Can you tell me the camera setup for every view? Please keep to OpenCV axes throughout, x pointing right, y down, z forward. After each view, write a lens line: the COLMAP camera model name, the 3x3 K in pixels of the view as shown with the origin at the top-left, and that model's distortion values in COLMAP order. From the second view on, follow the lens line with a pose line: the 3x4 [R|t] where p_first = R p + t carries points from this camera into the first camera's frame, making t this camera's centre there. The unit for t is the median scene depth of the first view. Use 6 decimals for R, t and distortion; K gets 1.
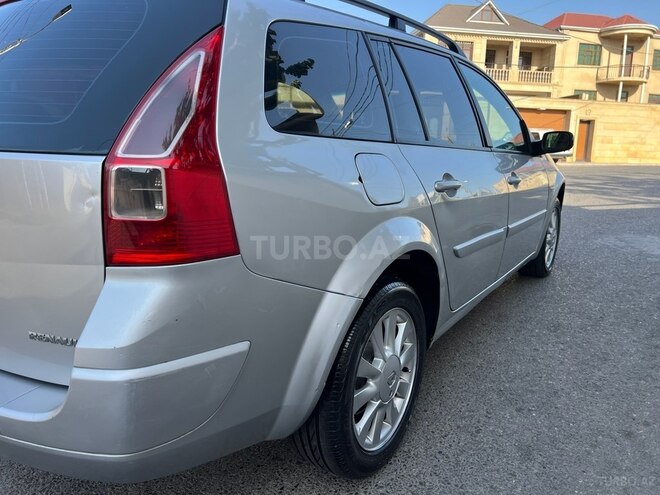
lens RADIAL K [[498.5, 0, 330.4], [0, 498.5, 247.7], [0, 0, 1]] dist [0.059518, -0.065834]
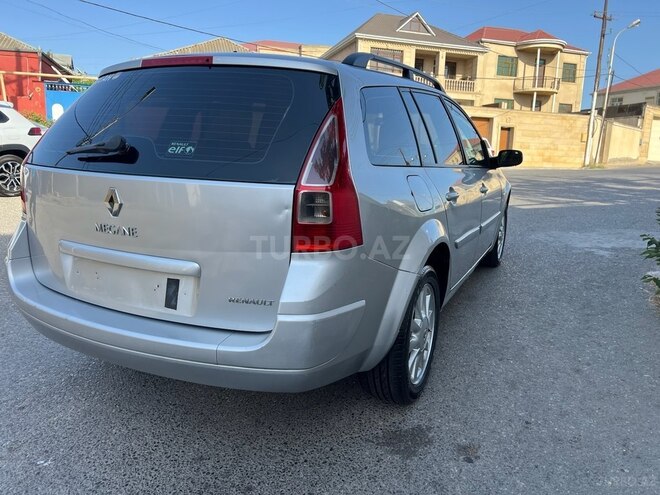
lens RADIAL K [[498.5, 0, 329.2], [0, 498.5, 245.9], [0, 0, 1]] dist [0.059518, -0.065834]
pose [[0.991042, -0.016787, 0.132492, -0.147944], [0.017557, 0.999835, -0.004642, 0.006989], [-0.132392, 0.006927, 0.991173, -0.164469]]
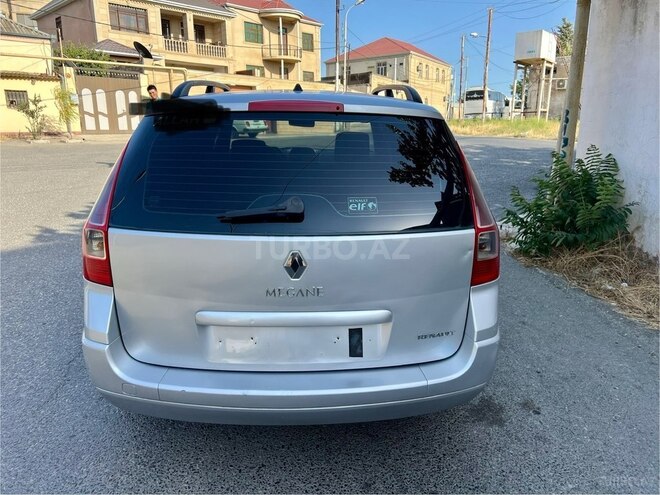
lens RADIAL K [[498.5, 0, 333.7], [0, 498.5, 247.5], [0, 0, 1]] dist [0.059518, -0.065834]
pose [[0.806697, -0.165867, 0.567210, -0.518018], [0.130390, 0.986106, 0.102919, -0.099440], [-0.576401, -0.009066, 0.817117, -0.059477]]
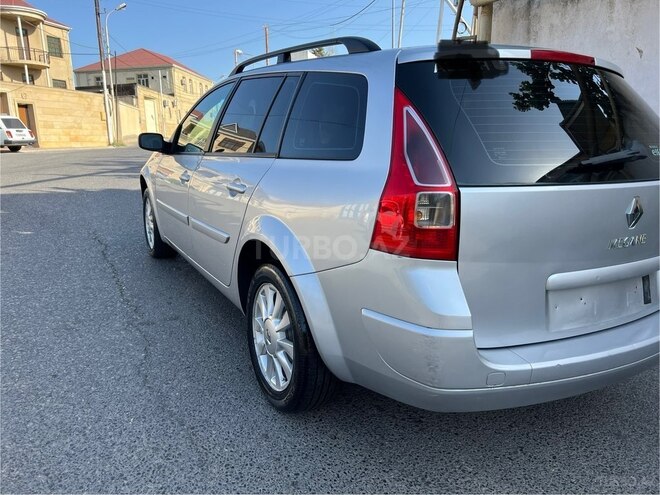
lens RADIAL K [[498.5, 0, 327.7], [0, 498.5, 247.3], [0, 0, 1]] dist [0.059518, -0.065834]
pose [[0.464625, -0.216547, 0.858622, -0.810558], [0.187321, 0.971730, 0.143709, -0.126802], [-0.865468, 0.094068, 0.492054, 0.356200]]
